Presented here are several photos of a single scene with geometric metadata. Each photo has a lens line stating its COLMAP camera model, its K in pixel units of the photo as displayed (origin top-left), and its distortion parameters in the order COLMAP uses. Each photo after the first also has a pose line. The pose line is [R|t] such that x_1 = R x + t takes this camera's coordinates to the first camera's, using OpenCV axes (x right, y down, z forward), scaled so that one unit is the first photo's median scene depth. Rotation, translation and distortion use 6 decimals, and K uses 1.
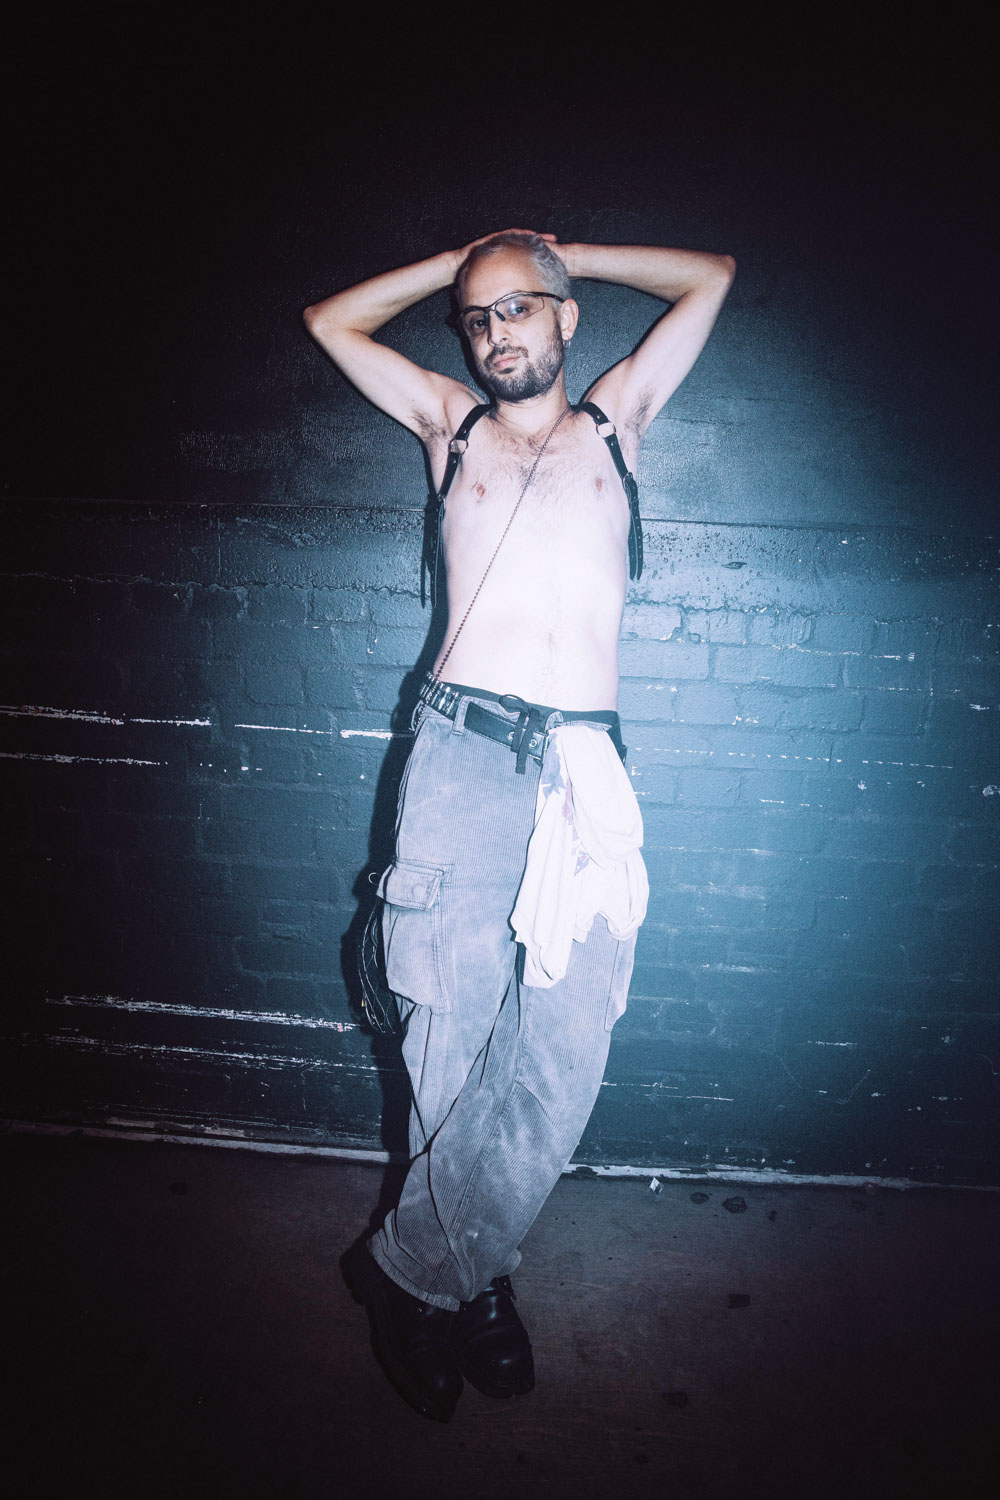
lens RADIAL K [[1021.8, 0, 499.9], [0, 1021.8, 745.4], [0, 0, 1]] dist [-0.104378, 0.074954]
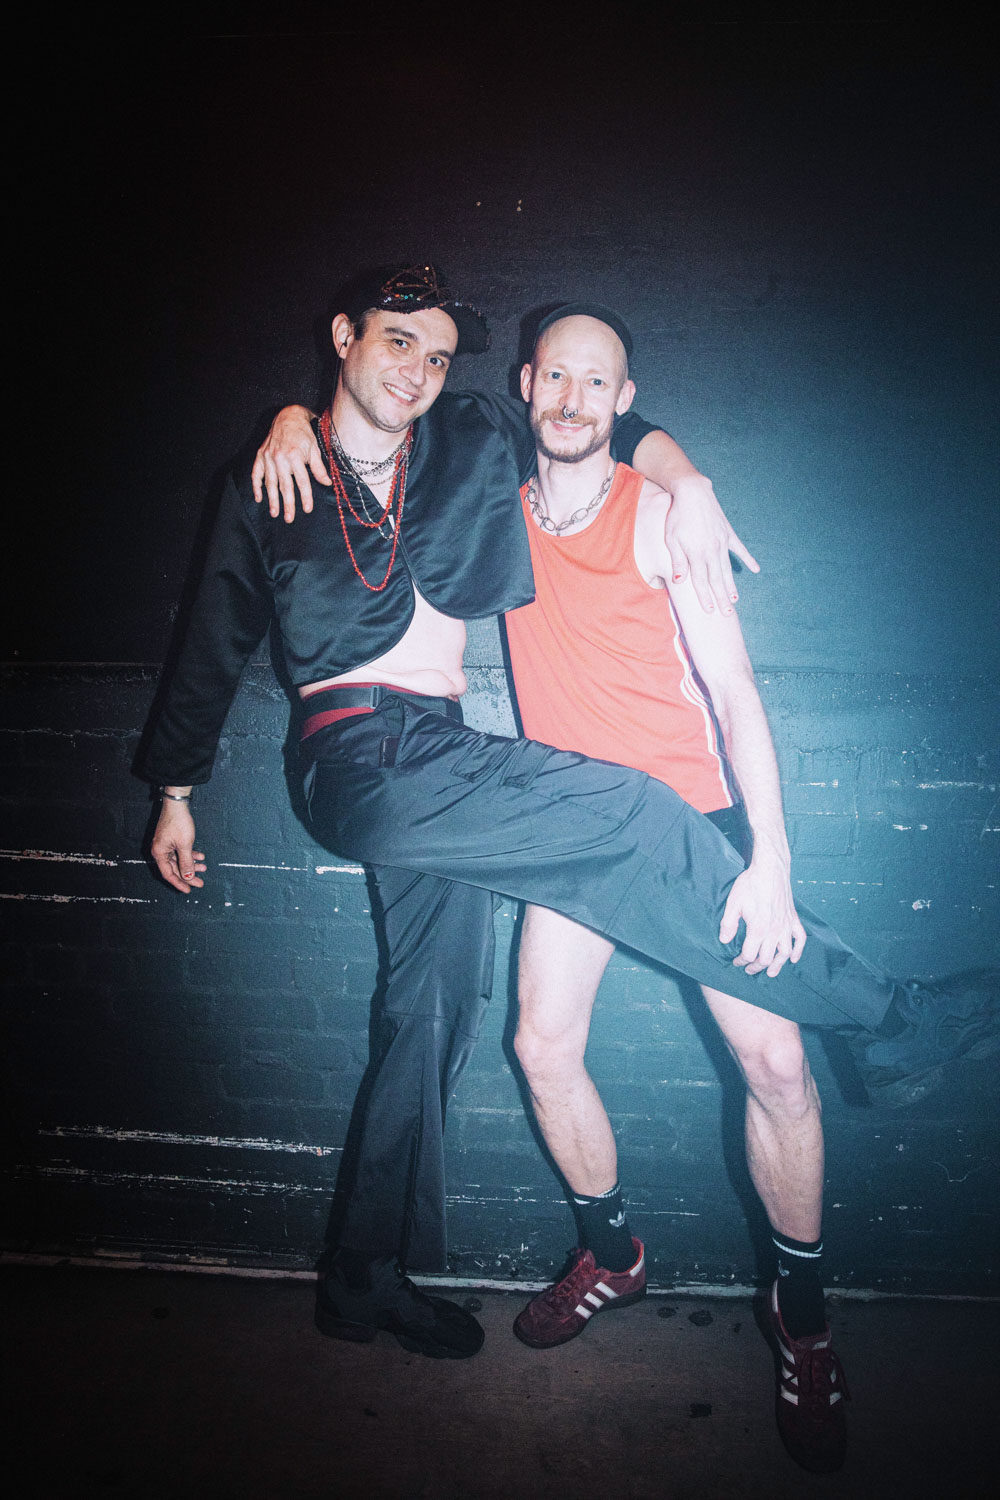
lens RADIAL K [[1021.8, 0, 499.9], [0, 1021.8, 745.4], [0, 0, 1]] dist [-0.104378, 0.074954]
pose [[0.999599, -0.028016, -0.004140, 0.047485], [0.027171, 0.989963, -0.138688, 0.012550], [0.007984, 0.138520, 0.990328, -0.089808]]
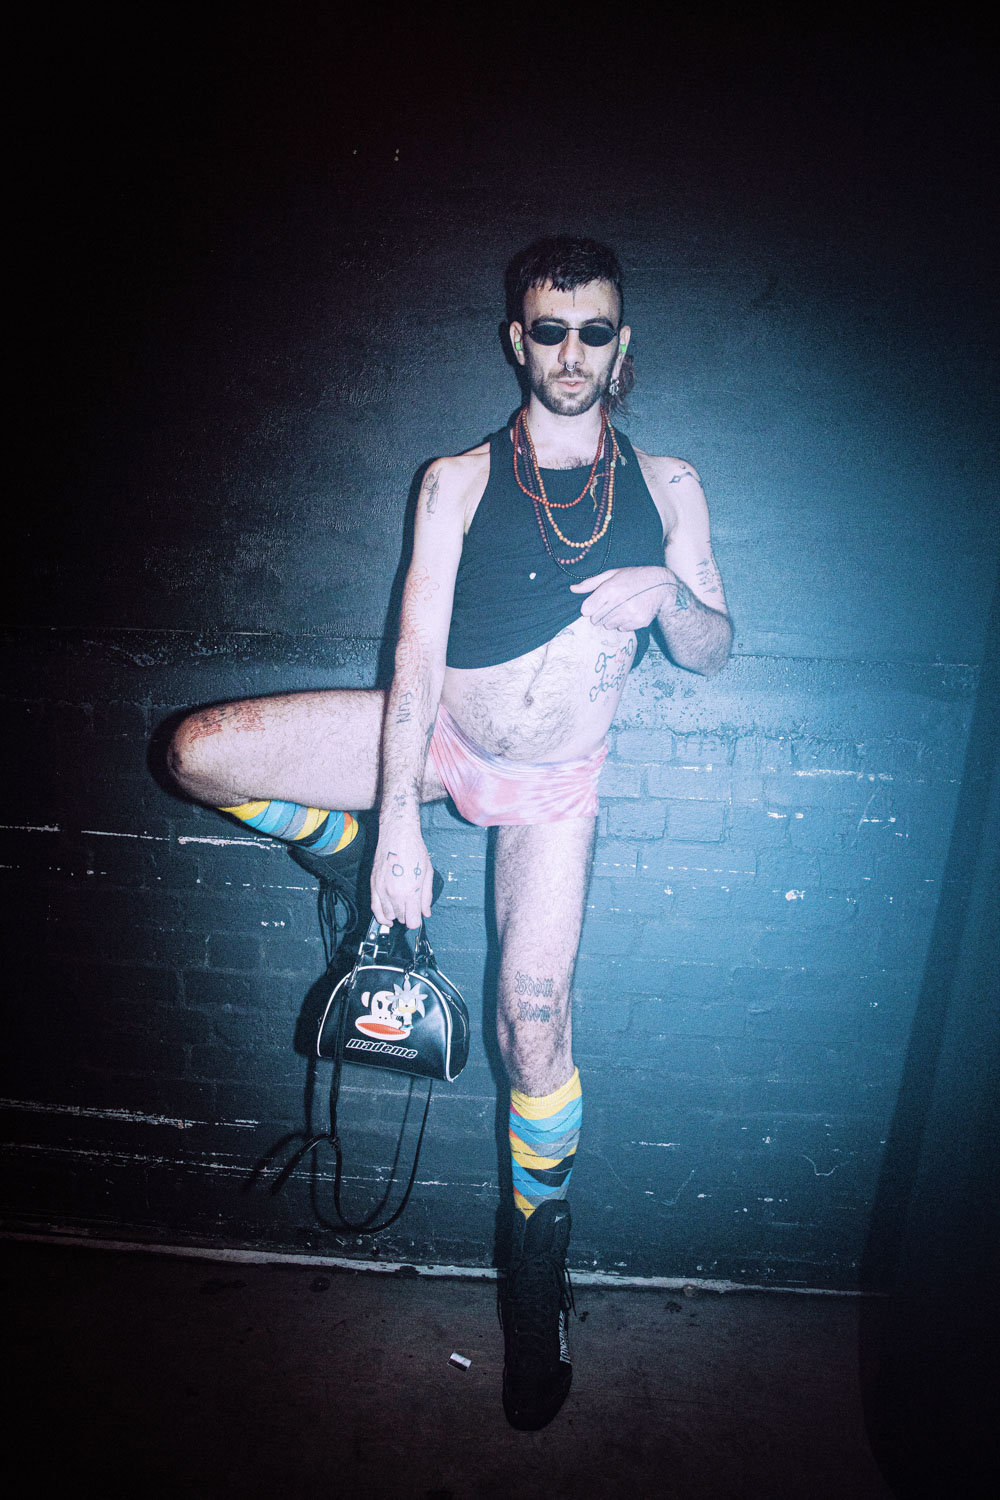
lens RADIAL K [[1021.8, 0, 499.9], [0, 1021.8, 745.4], [0, 0, 1]] dist [-0.104378, 0.074954]
pose [[0.999988, 0.001002, 0.004770, 0.172138], [-0.000491, 0.994359, -0.106069, 0.001953], [-0.004849, 0.106065, 0.994347, -0.062483]]
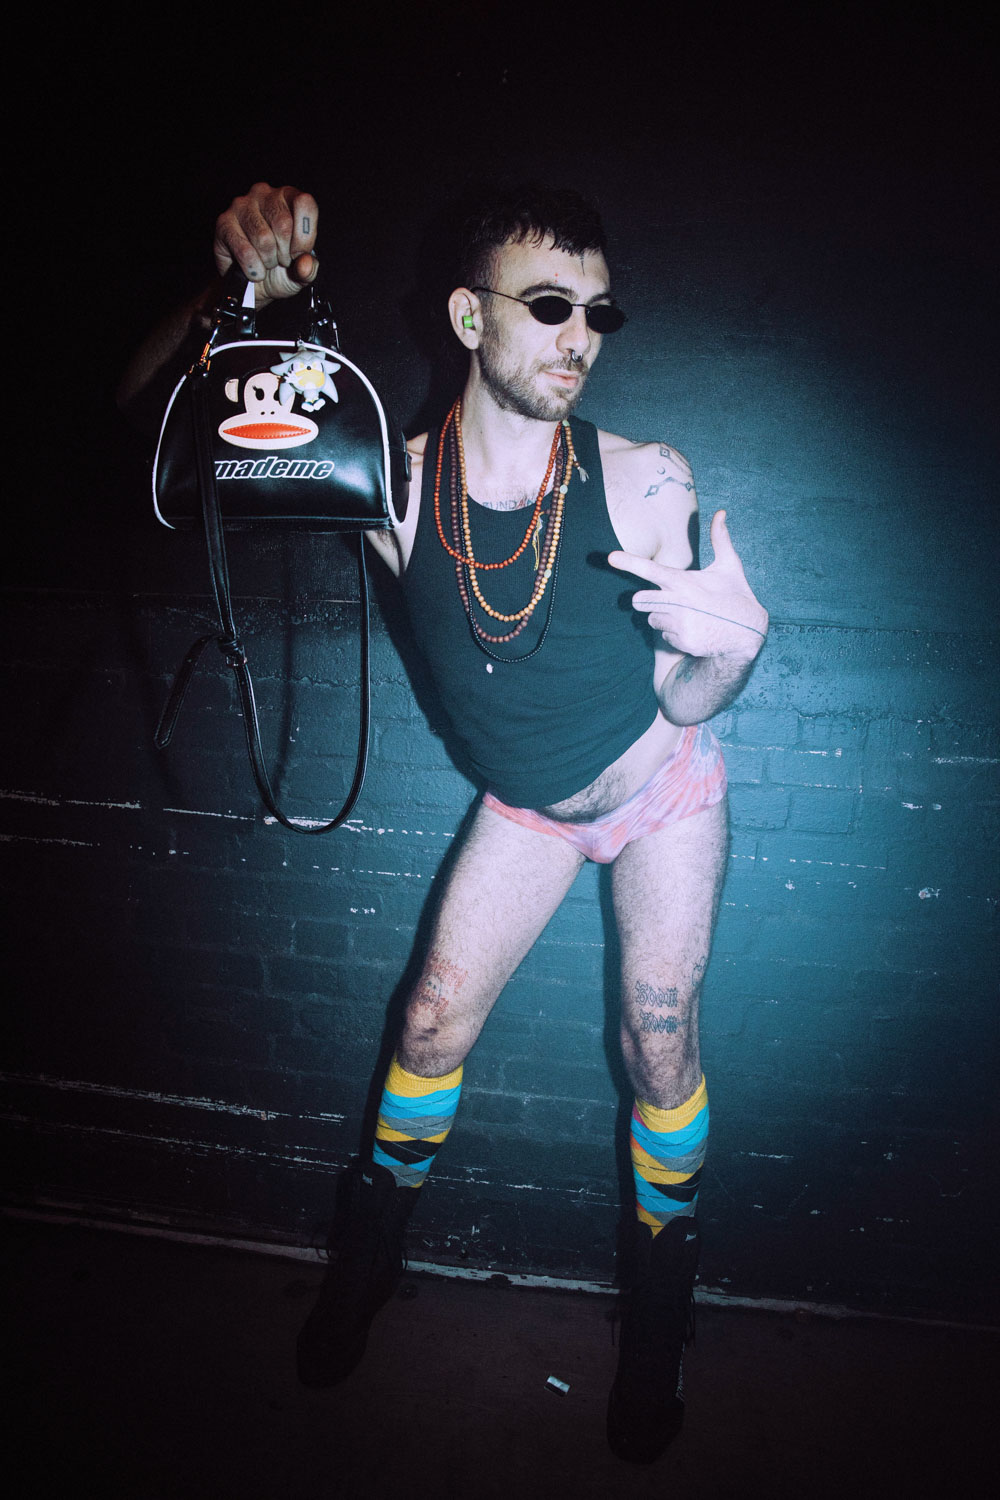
lens RADIAL K [[1021.8, 0, 499.9], [0, 1021.8, 745.4], [0, 0, 1]] dist [-0.104378, 0.074954]
pose [[0.997600, 0.015936, -0.067378, 0.140588], [-0.020944, 0.997016, -0.074297, -0.015140], [0.065993, 0.075530, 0.994957, 0.010517]]
